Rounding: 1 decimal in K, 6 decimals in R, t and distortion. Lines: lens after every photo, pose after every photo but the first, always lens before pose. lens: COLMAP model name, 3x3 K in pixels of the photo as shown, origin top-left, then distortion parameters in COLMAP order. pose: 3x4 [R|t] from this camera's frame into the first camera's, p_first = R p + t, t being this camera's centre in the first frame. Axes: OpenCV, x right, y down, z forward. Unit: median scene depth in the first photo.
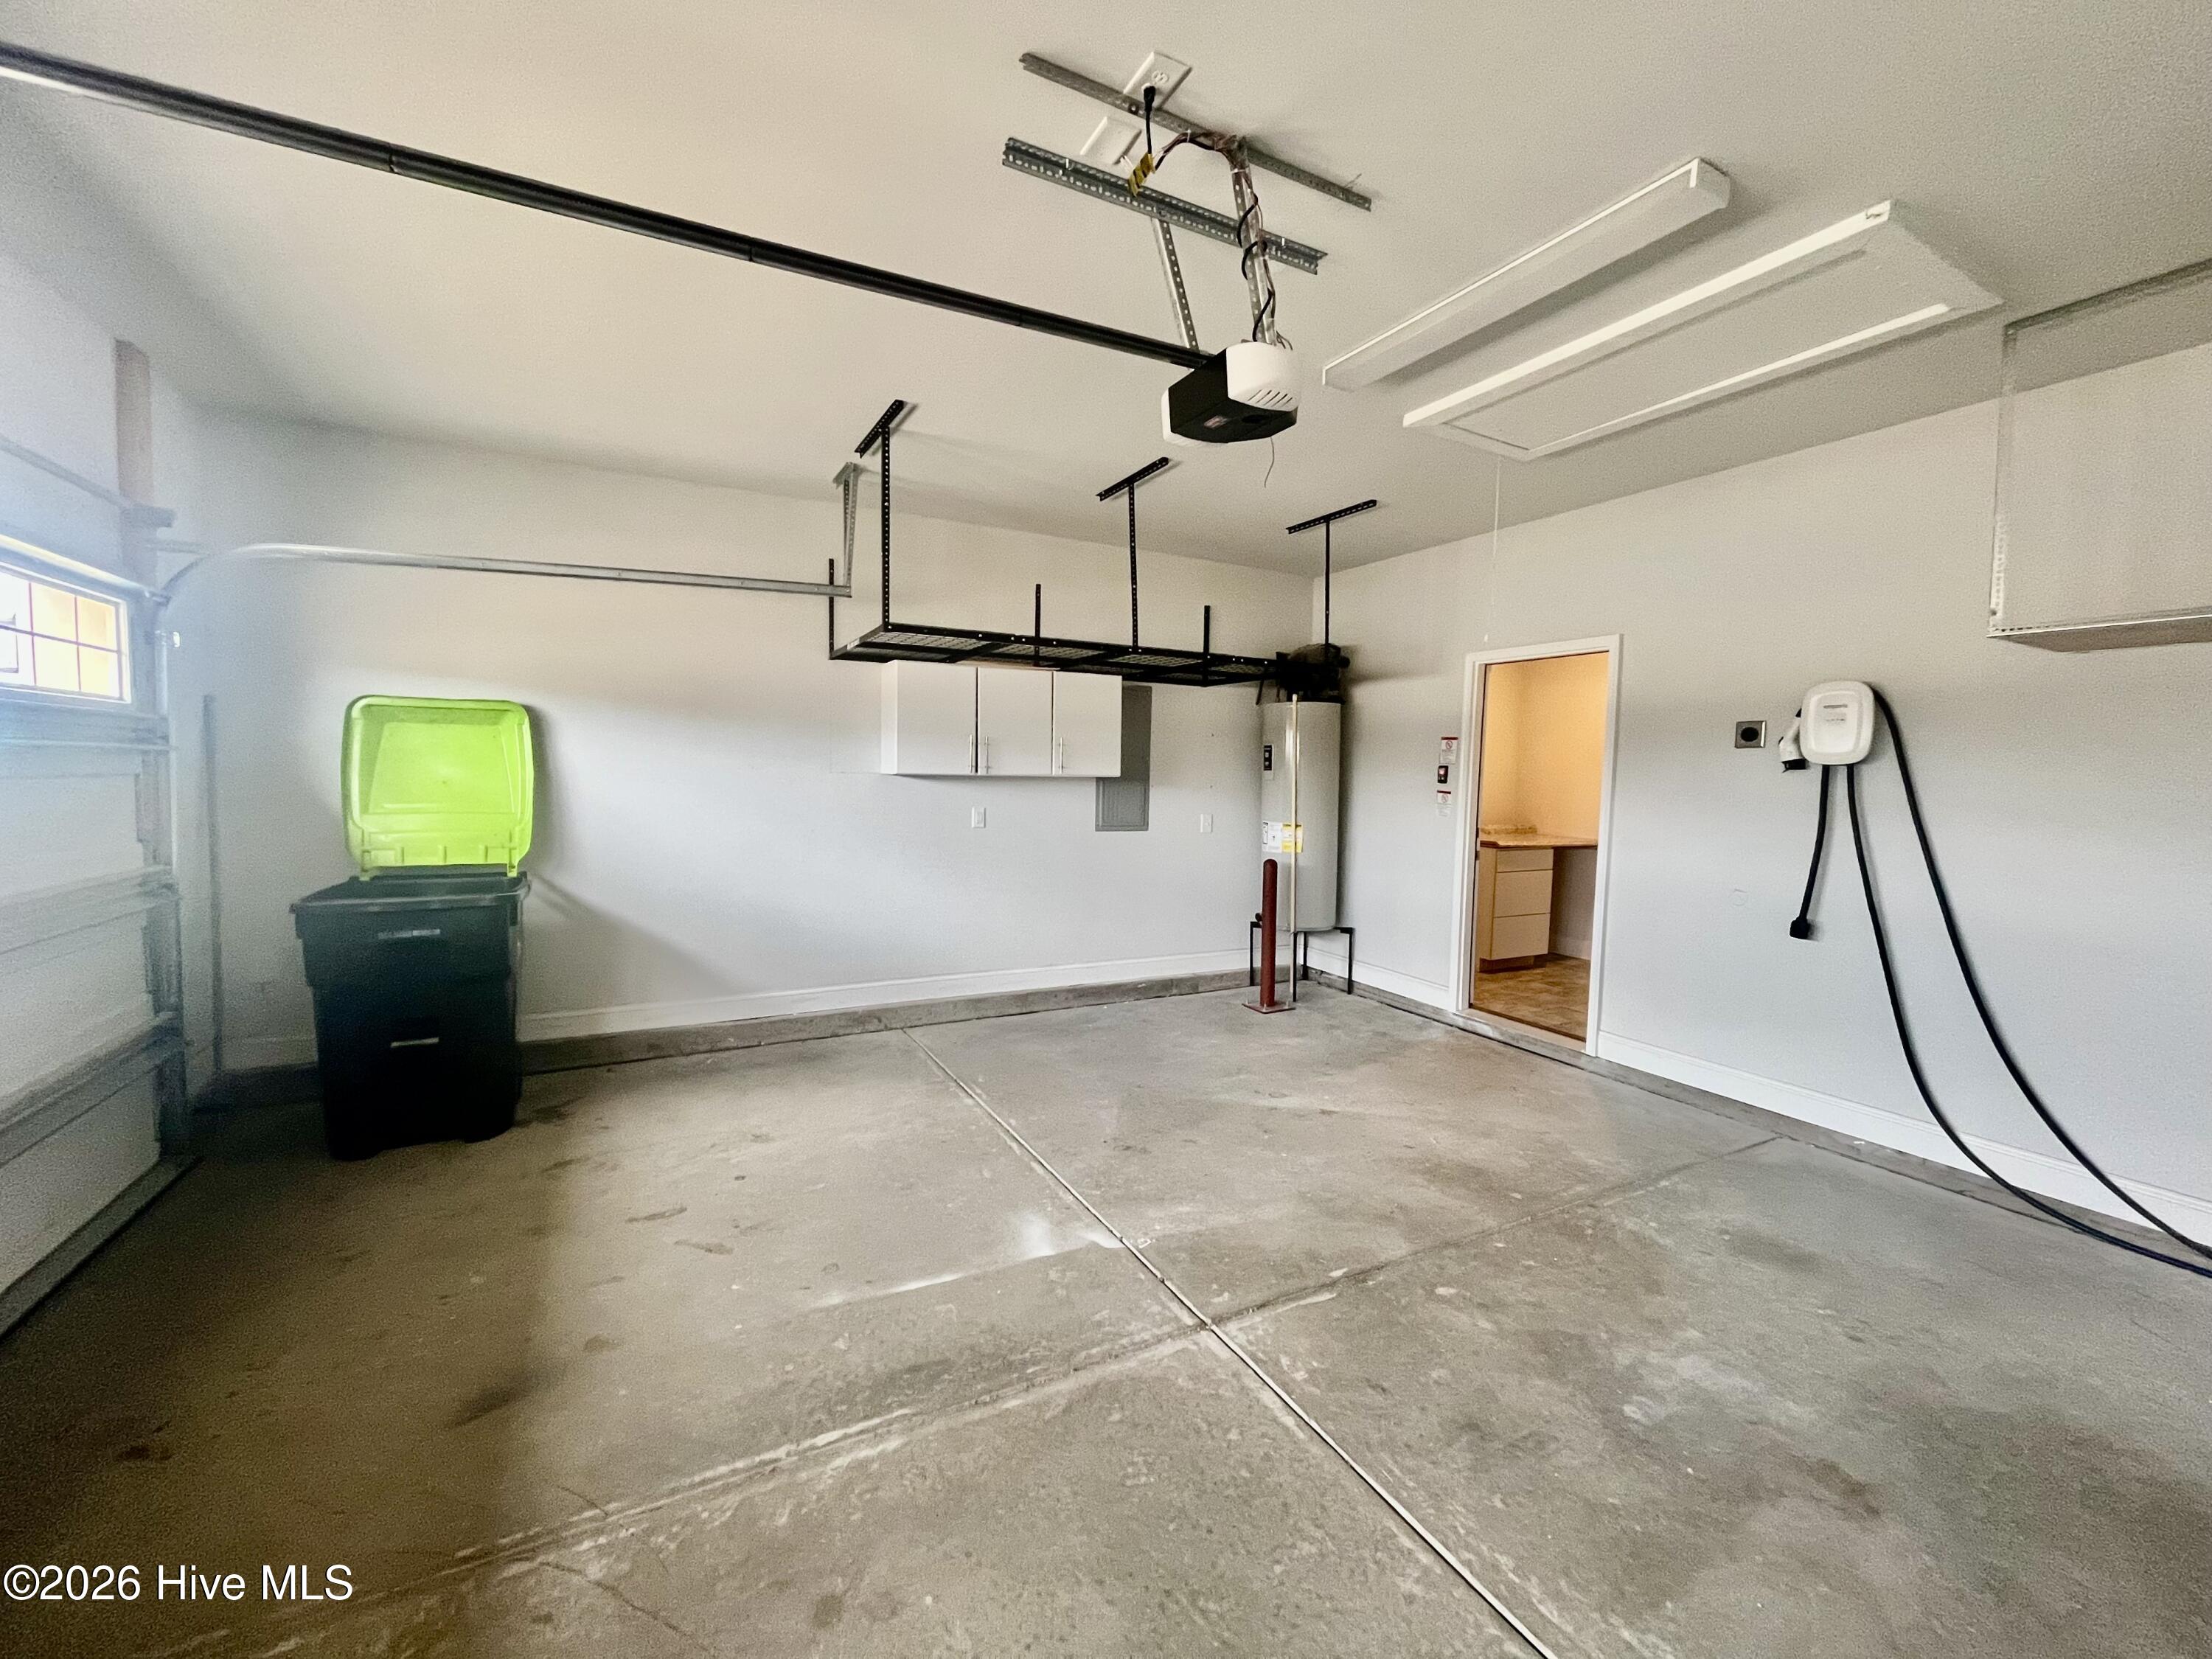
lens RADIAL K [[901.1, 0, 1111.4], [0, 901.1, 831.7], [0, 0, 1]] dist [-0.002149, 0.000287]
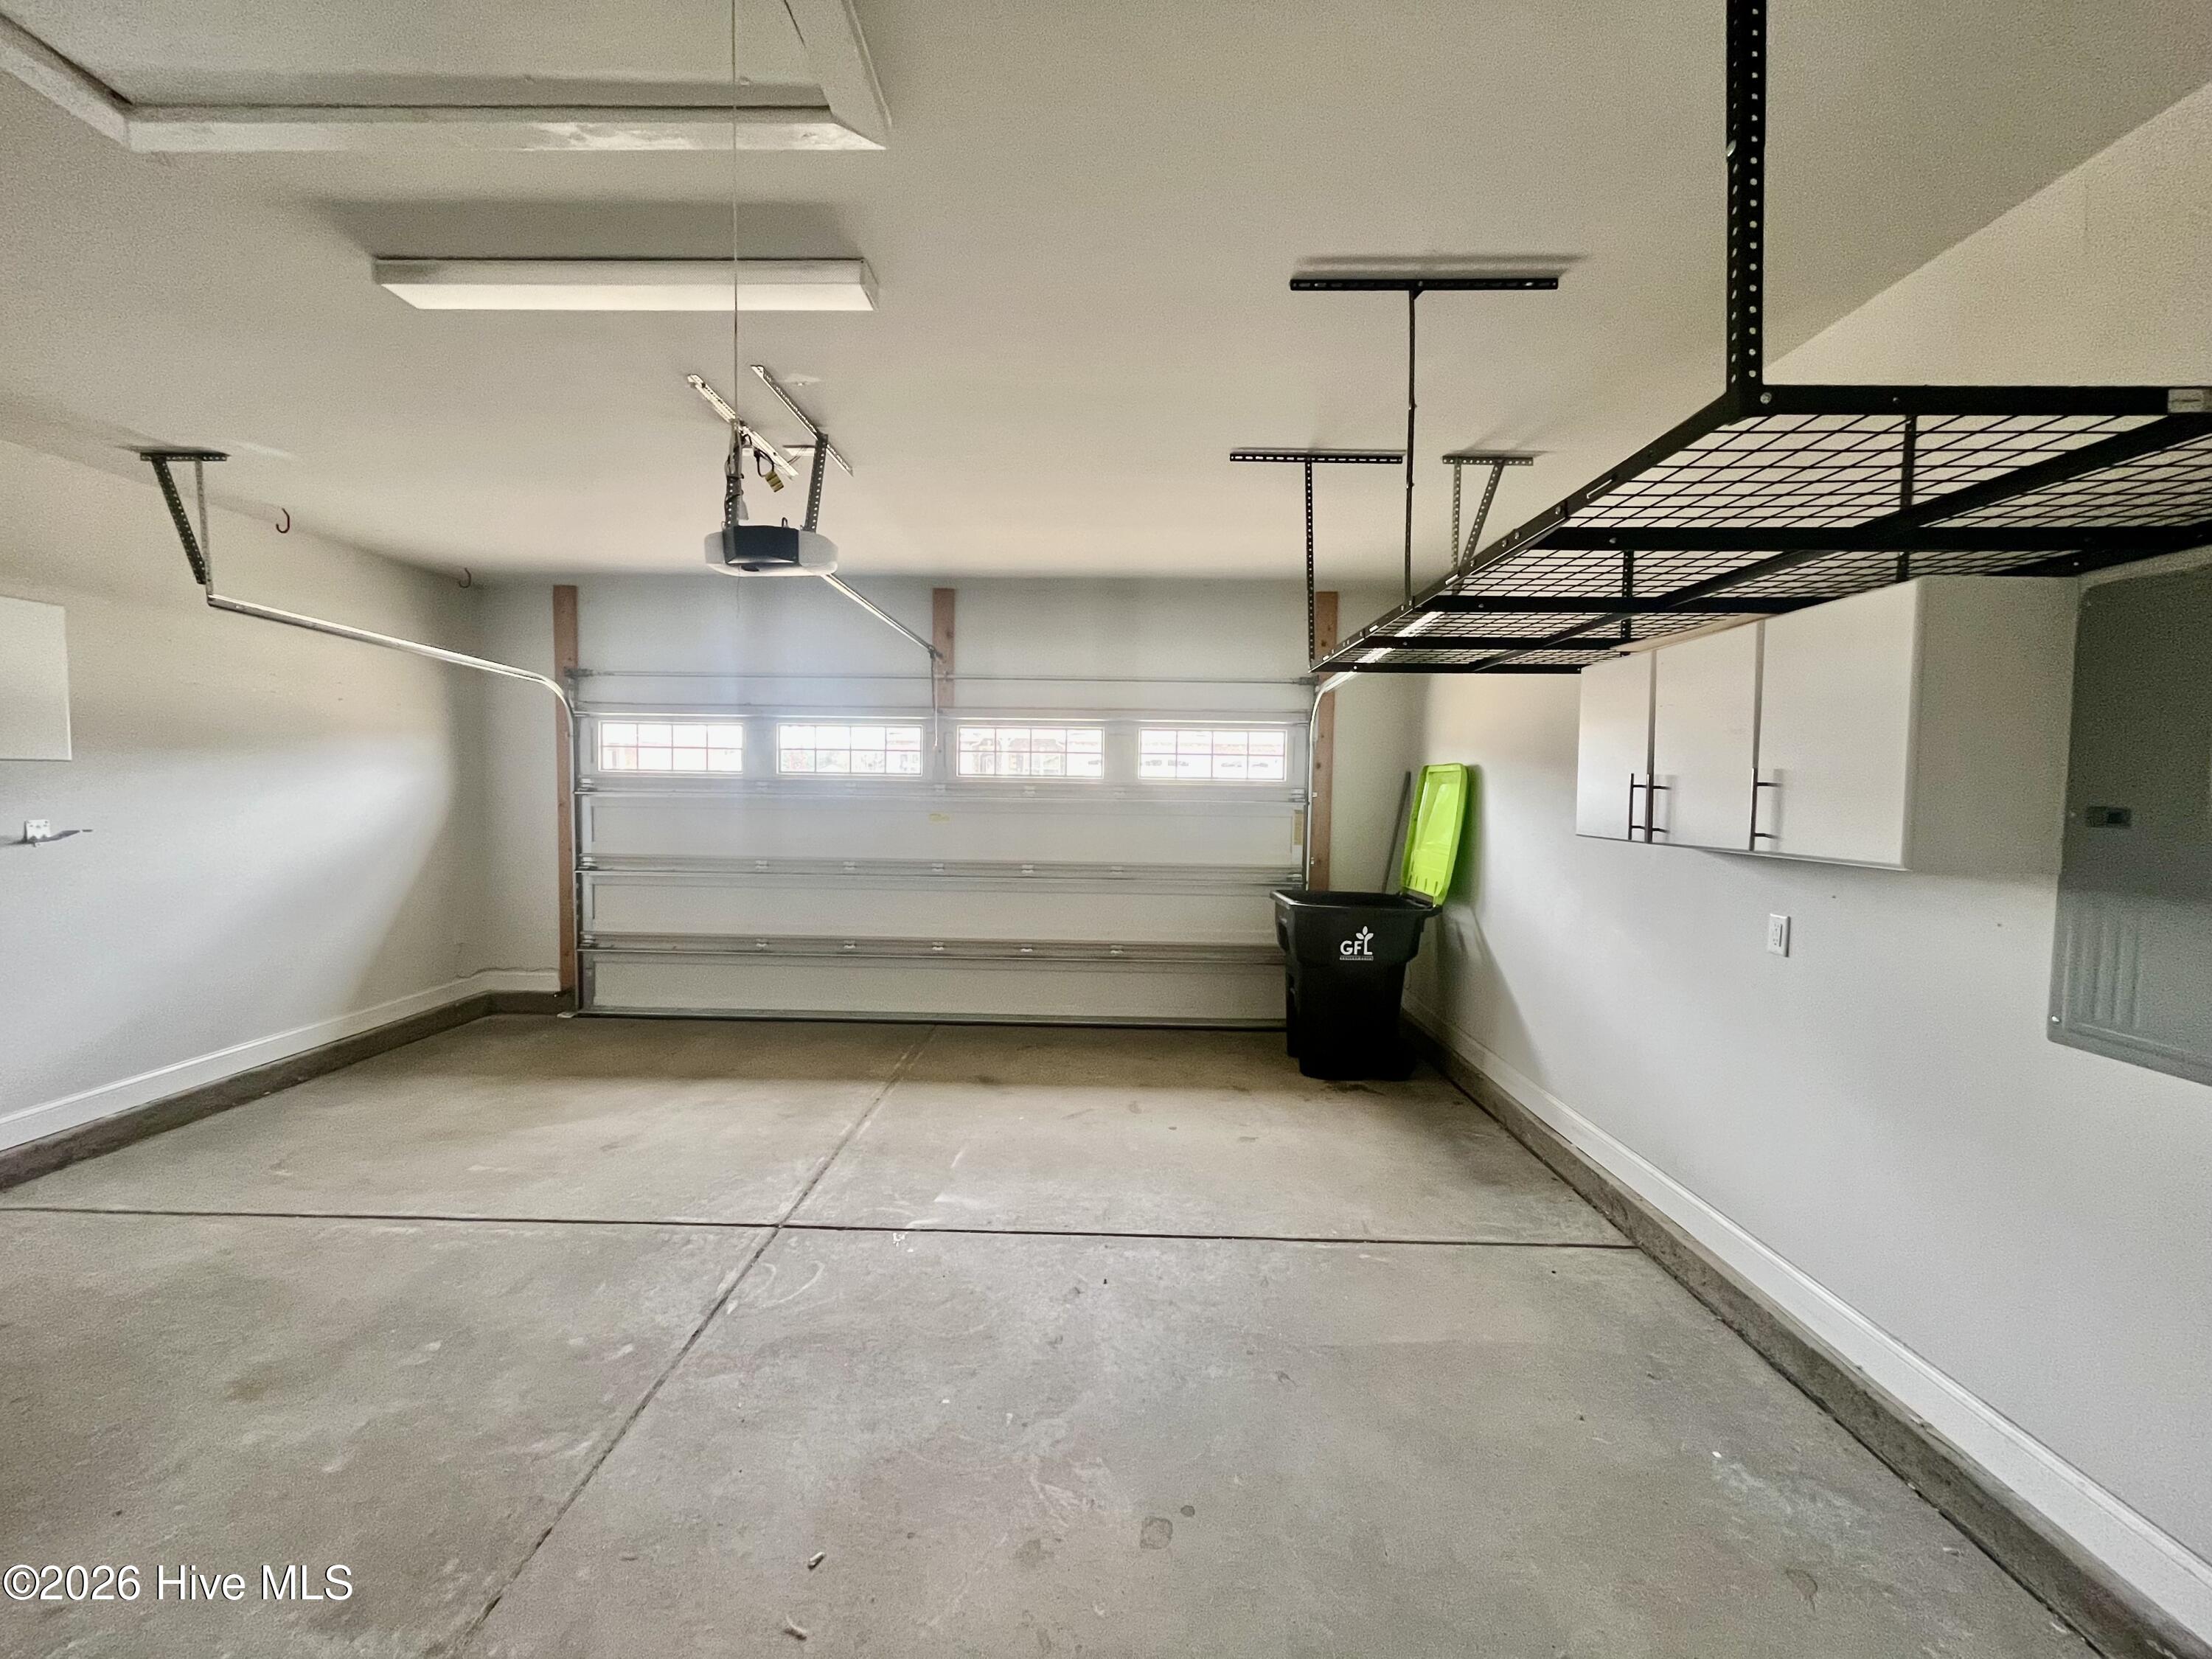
lens RADIAL K [[901.1, 0, 1111.4], [0, 901.1, 831.7], [0, 0, 1]] dist [-0.002149, 0.000287]
pose [[-0.482120, 0.019301, -0.875892, 0.854187], [-0.082632, 0.994299, 0.067393, -0.140906], [0.872200, 0.104868, -0.477777, 1.659792]]
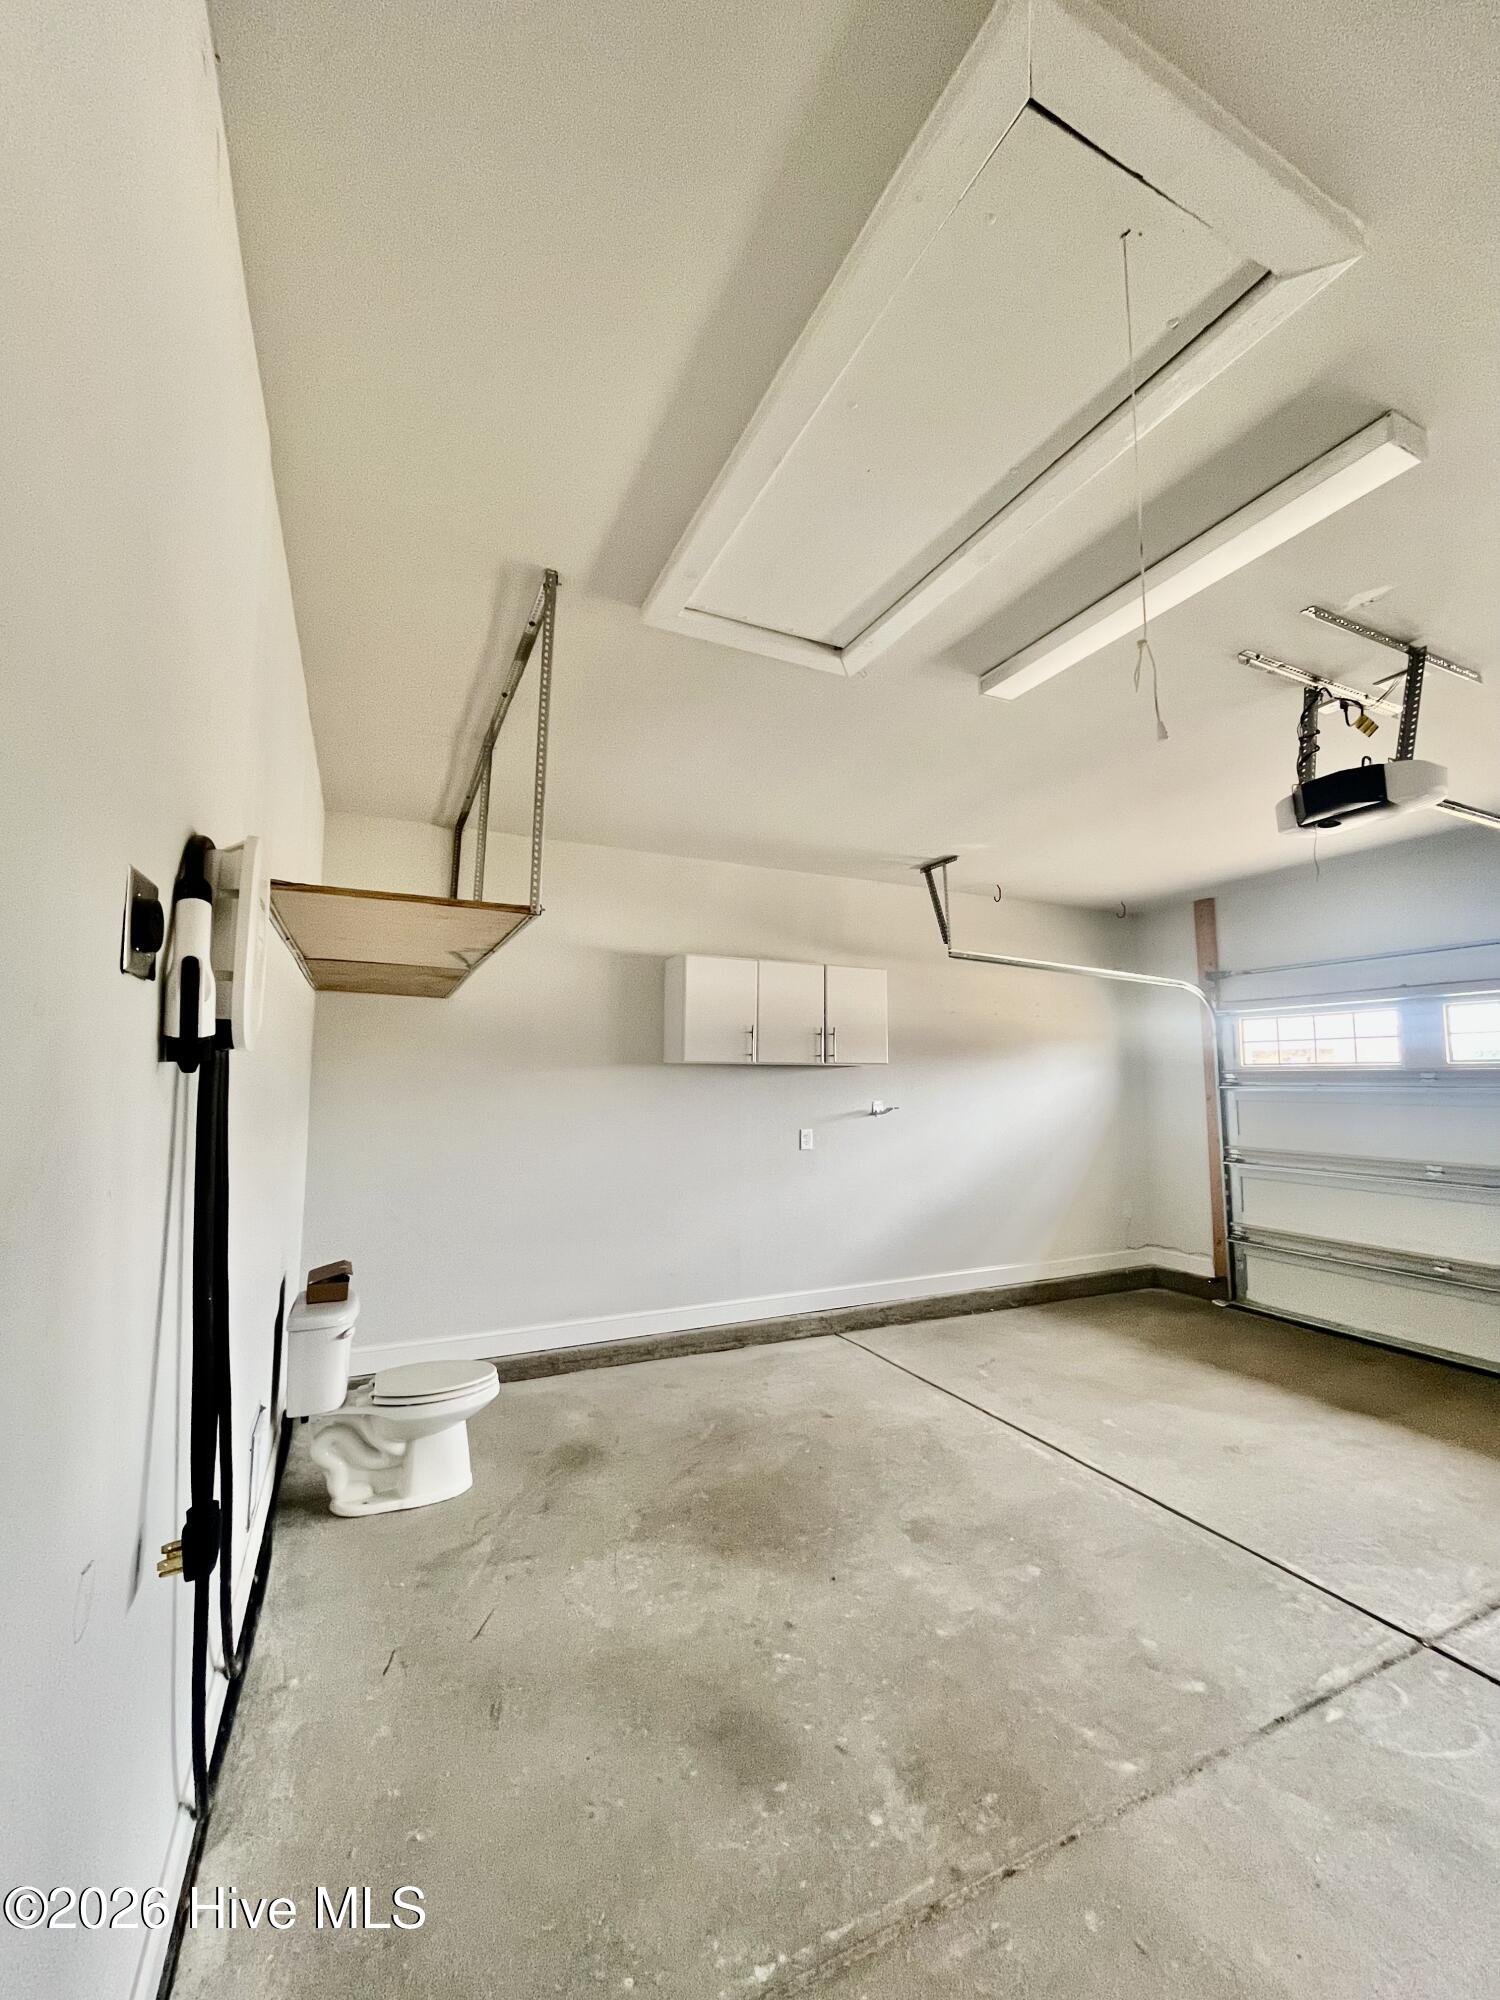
lens RADIAL K [[814.7, 0, 746.9], [0, 814.7, 997.1], [0, 0, 1]] dist [-0.002149, 0.000287]
pose [[-0.998597, -0.018662, 0.049559, 0.696386], [-0.020457, 0.999144, -0.035958, -0.113986], [-0.048846, -0.036922, -0.998124, 1.638141]]
